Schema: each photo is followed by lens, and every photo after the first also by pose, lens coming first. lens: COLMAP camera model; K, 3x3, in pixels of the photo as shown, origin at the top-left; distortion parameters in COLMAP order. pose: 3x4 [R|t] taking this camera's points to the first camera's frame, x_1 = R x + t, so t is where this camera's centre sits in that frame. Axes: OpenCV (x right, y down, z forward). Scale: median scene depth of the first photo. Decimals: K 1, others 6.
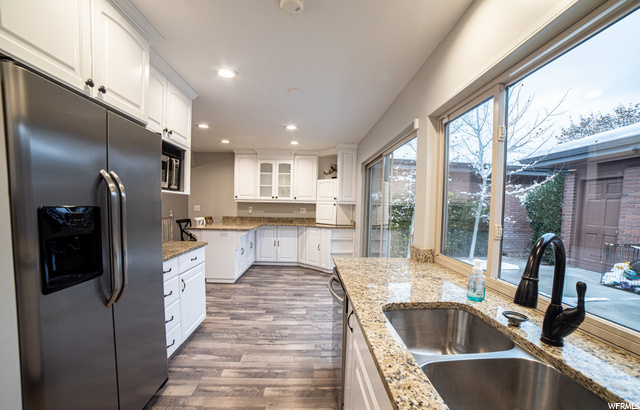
lens RADIAL K [[271.7, 0, 318.3], [0, 271.7, 205.8], [0, 0, 1]] dist [0.017400, 0.000697]
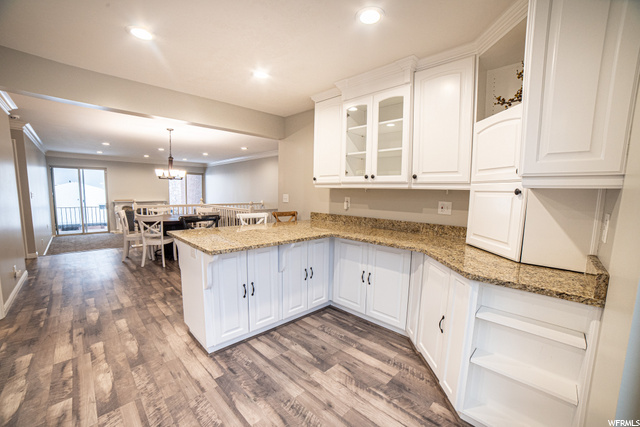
lens RADIAL K [[281.6, 0, 316.7], [0, 281.6, 203.9], [0, 0, 1]] dist [-0.001164, 0.000090]
pose [[0.673393, 0.027289, -0.738781, 0.135406], [-0.004994, 0.999464, 0.032367, -0.000159], [0.739268, -0.018106, 0.673168, 0.611673]]
